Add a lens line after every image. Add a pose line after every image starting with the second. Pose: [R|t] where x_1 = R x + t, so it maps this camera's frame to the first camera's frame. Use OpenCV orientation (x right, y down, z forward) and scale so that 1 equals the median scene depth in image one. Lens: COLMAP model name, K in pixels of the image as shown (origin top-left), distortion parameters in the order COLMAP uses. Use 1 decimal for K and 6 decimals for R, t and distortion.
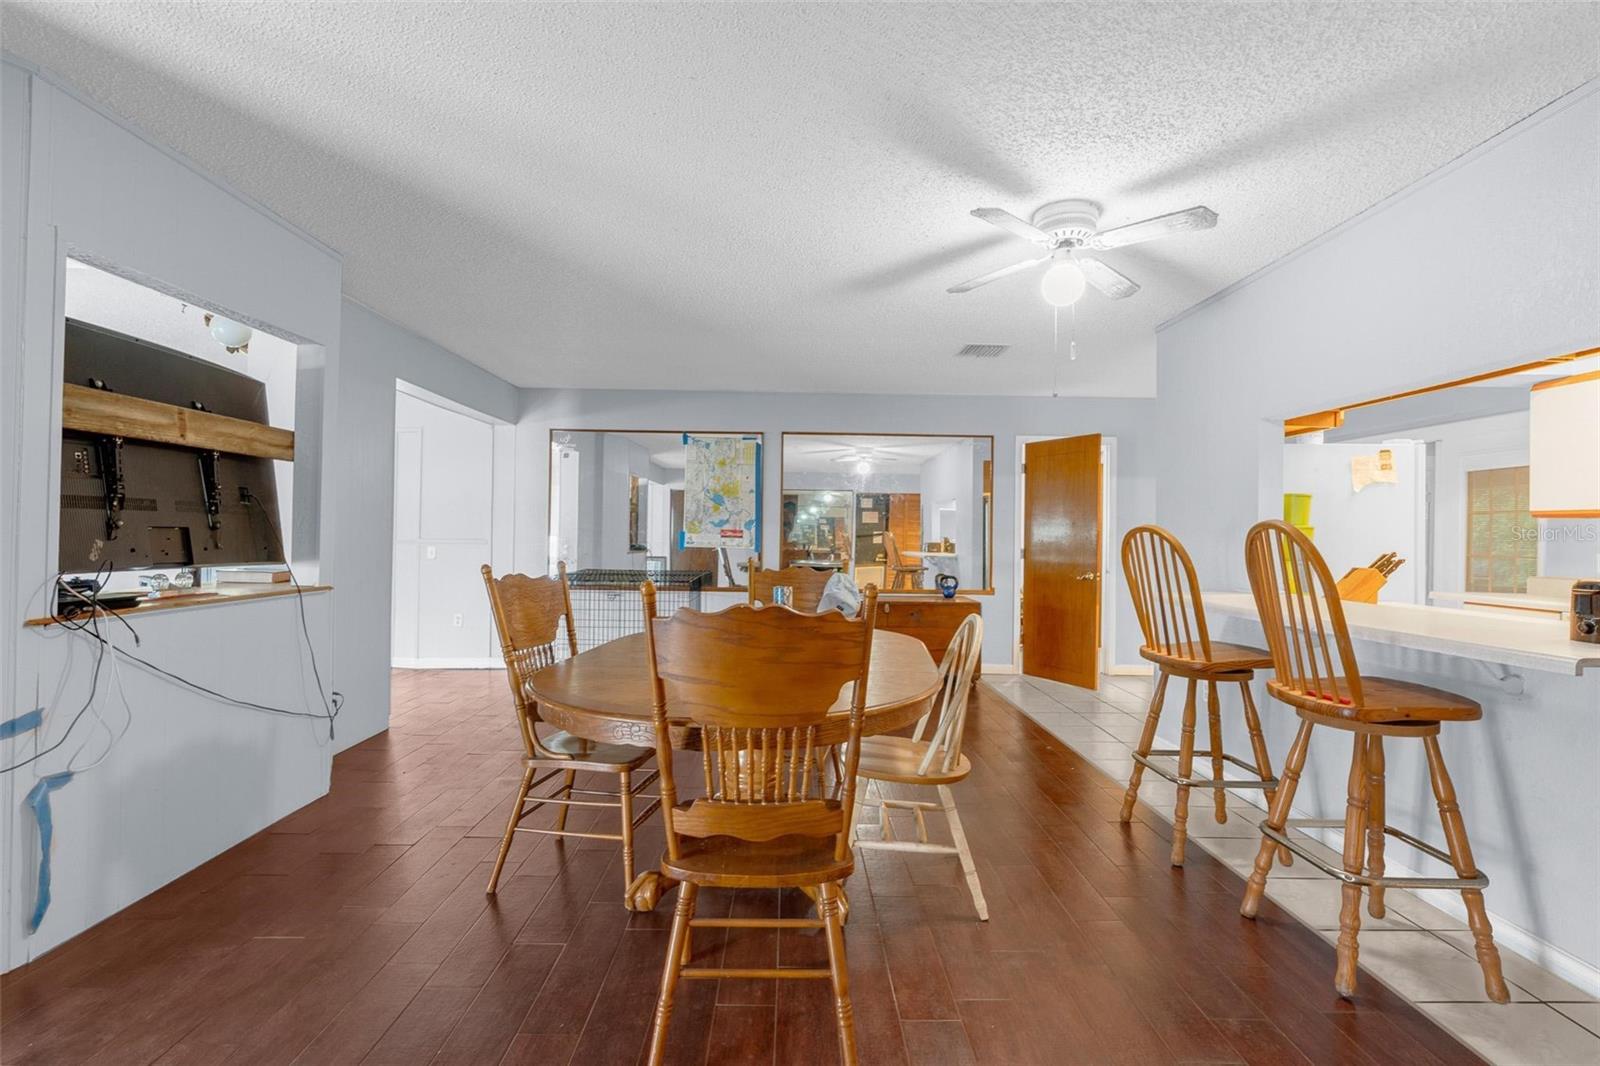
lens RADIAL K [[720.7, 0, 803.6], [0, 720.7, 531.3], [0, 0, 1]] dist [-0.013796, 0.006054]
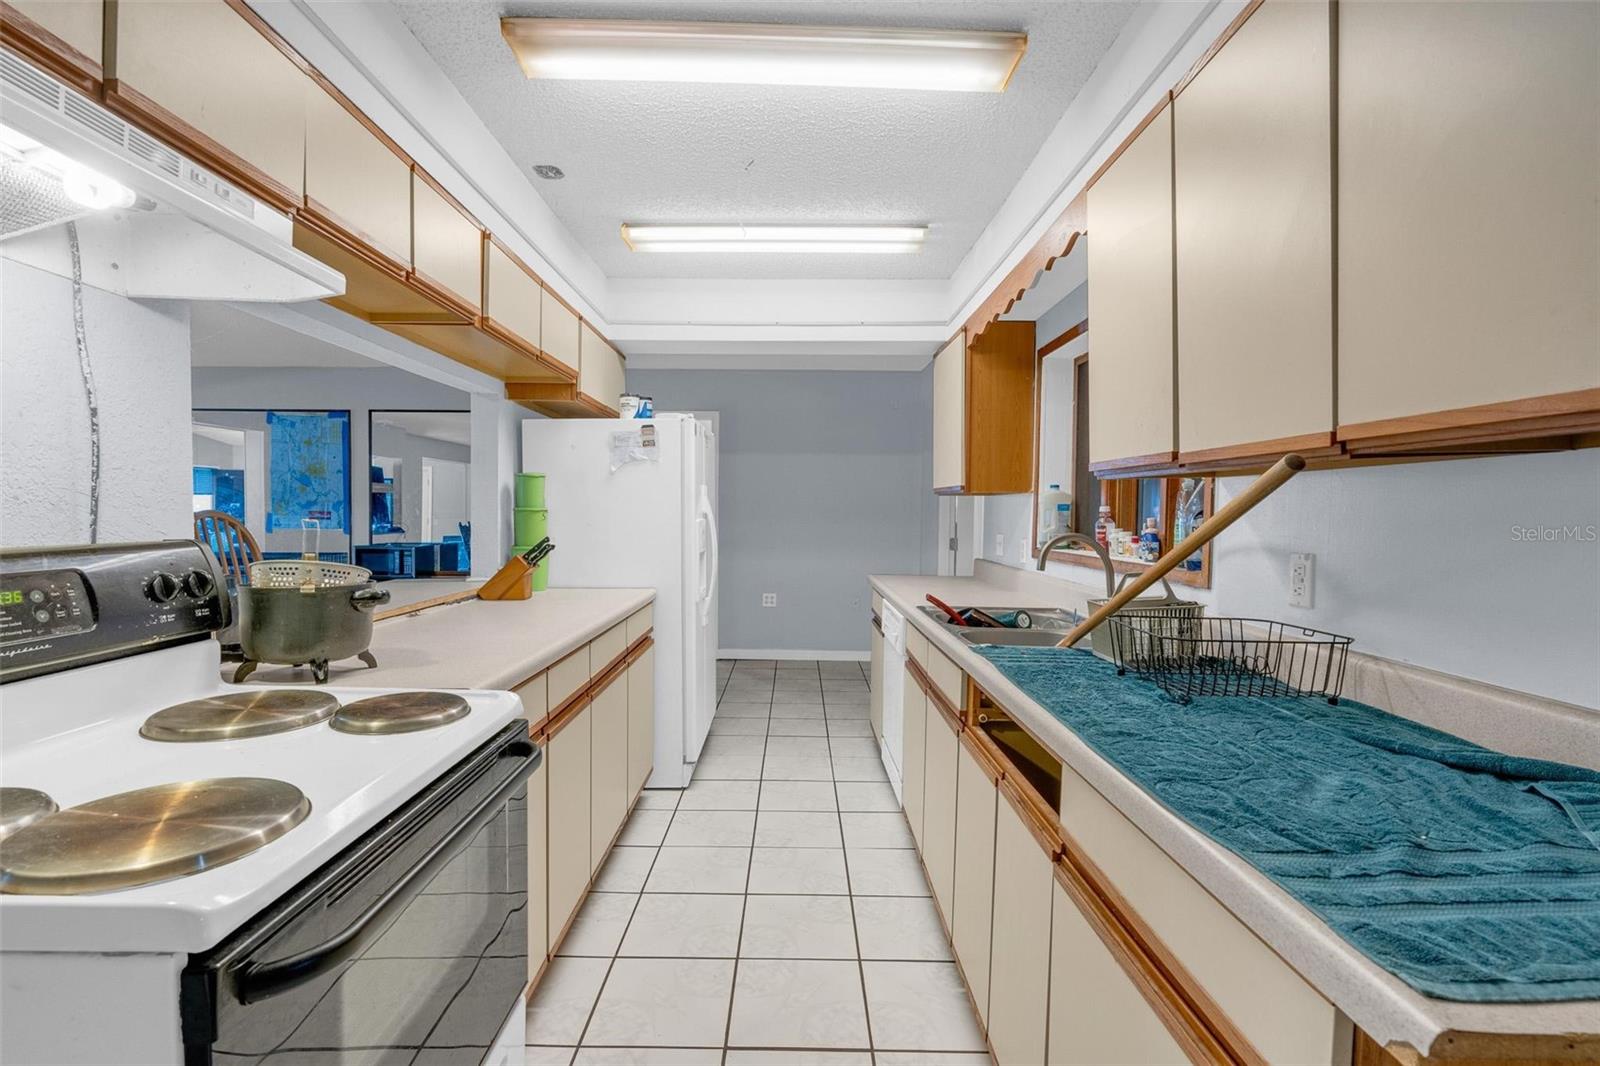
lens RADIAL K [[720.7, 0, 803.6], [0, 720.7, 531.3], [0, 0, 1]] dist [-0.013796, 0.006054]
pose [[0.999974, -0.006656, -0.002614, 1.247676], [0.006741, 0.999404, 0.033854, -0.007392], [0.002387, -0.033871, 0.999423, 0.075633]]
